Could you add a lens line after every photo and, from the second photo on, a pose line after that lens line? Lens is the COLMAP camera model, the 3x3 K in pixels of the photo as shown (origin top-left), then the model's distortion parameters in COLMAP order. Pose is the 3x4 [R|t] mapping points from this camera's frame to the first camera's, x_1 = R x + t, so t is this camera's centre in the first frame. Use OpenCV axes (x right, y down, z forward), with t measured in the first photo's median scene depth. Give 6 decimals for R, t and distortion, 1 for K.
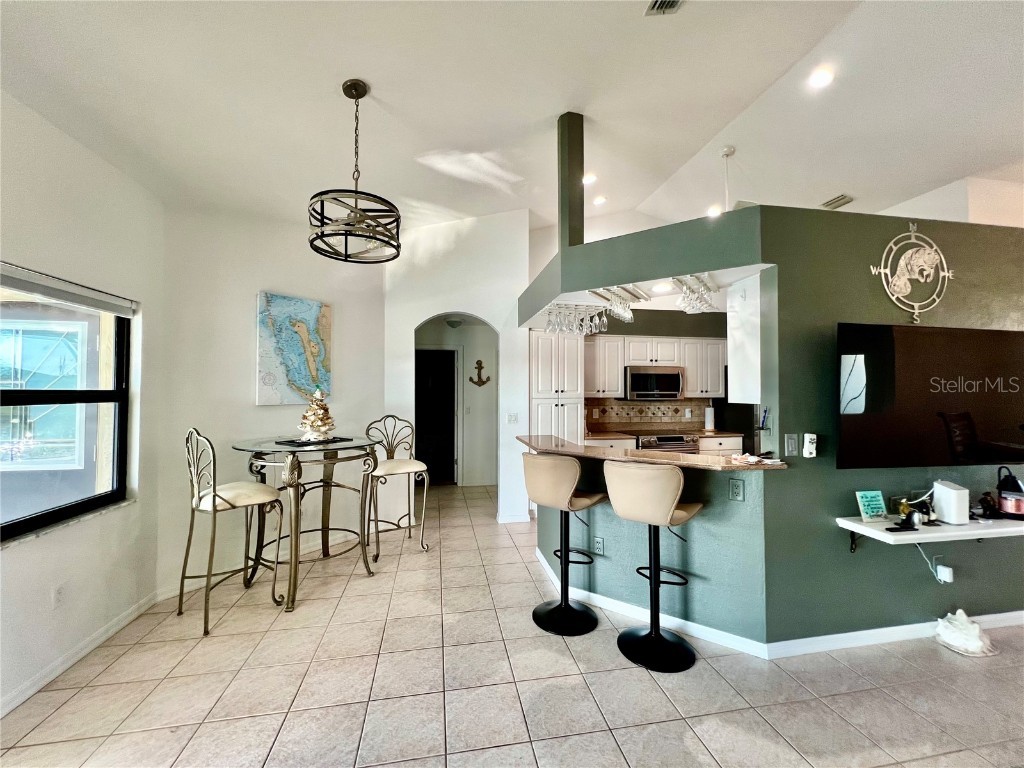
lens RADIAL K [[409.5, 0, 508.5], [0, 409.5, 382.1], [0, 0, 1]] dist [-0.000008, 0.000040]
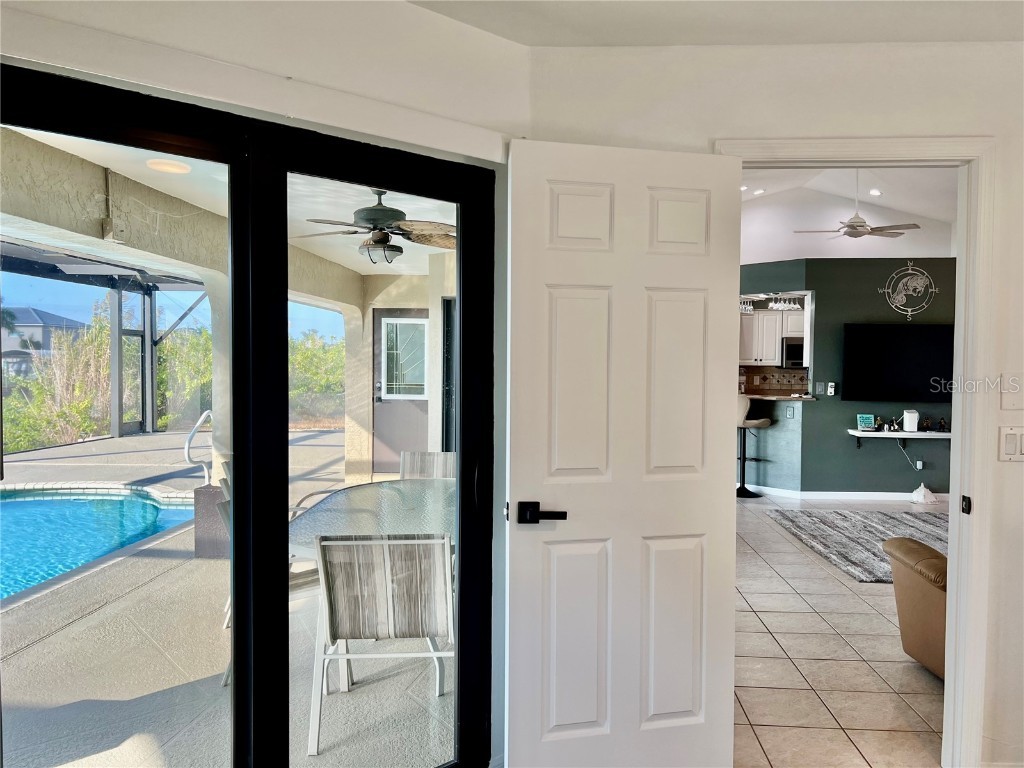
lens RADIAL K [[772.0, 0, 512.0], [0, 772.0, 384.0], [0, 0, 1]] dist [0.058798, -0.067052]
pose [[0.971455, 0.014418, -0.236784, 0.157938], [-0.002220, 0.998660, 0.051701, -0.042955], [0.237212, -0.049700, 0.970186, -2.582443]]
